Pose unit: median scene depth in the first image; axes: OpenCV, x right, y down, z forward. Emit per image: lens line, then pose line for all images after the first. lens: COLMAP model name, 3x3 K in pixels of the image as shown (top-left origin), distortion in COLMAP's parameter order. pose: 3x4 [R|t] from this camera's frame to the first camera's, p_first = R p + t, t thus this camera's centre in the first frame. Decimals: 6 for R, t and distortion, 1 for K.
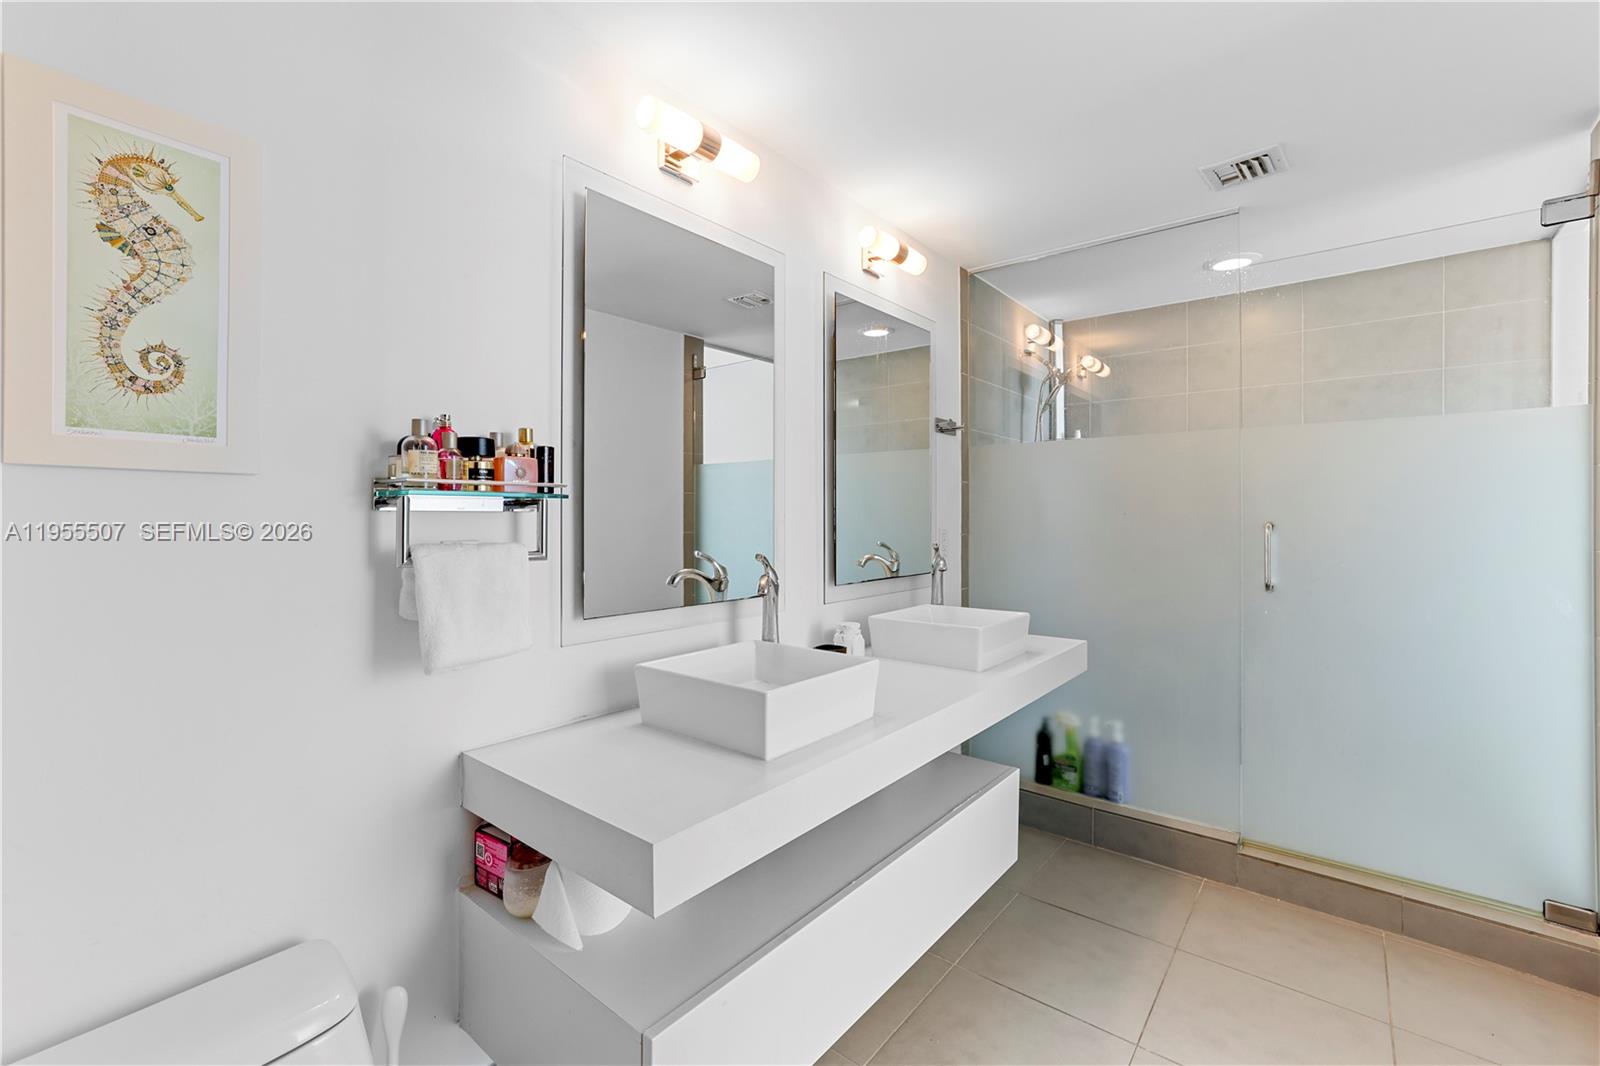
lens RADIAL K [[699.5, 0, 802.6], [0, 699.5, 510.2], [0, 0, 1]] dist [-0.000928, 0.008328]
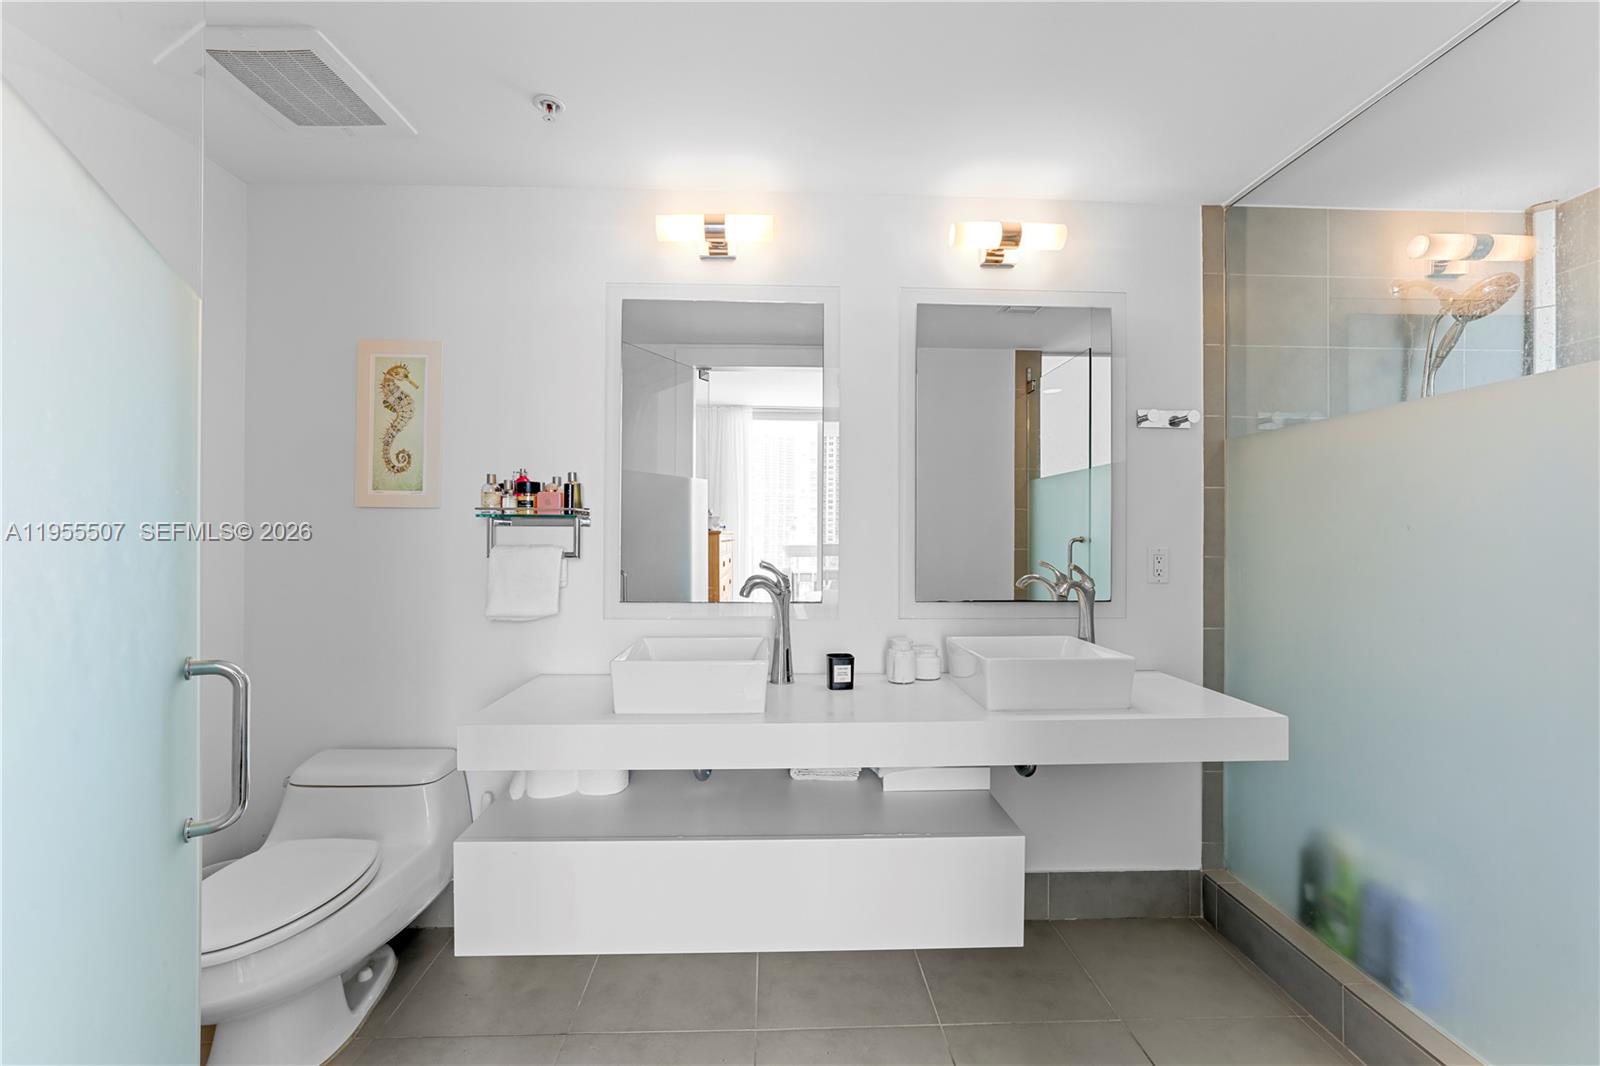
lens RADIAL K [[678.9, 0, 800.4], [0, 678.9, 528.4], [0, 0, 1]] dist [0.000217, 0.000262]
pose [[0.654527, 0.001055, -0.756038, 1.442049], [0.000422, 0.999998, 0.001761, 0.004806], [0.756039, -0.001471, 0.654525, 0.539367]]
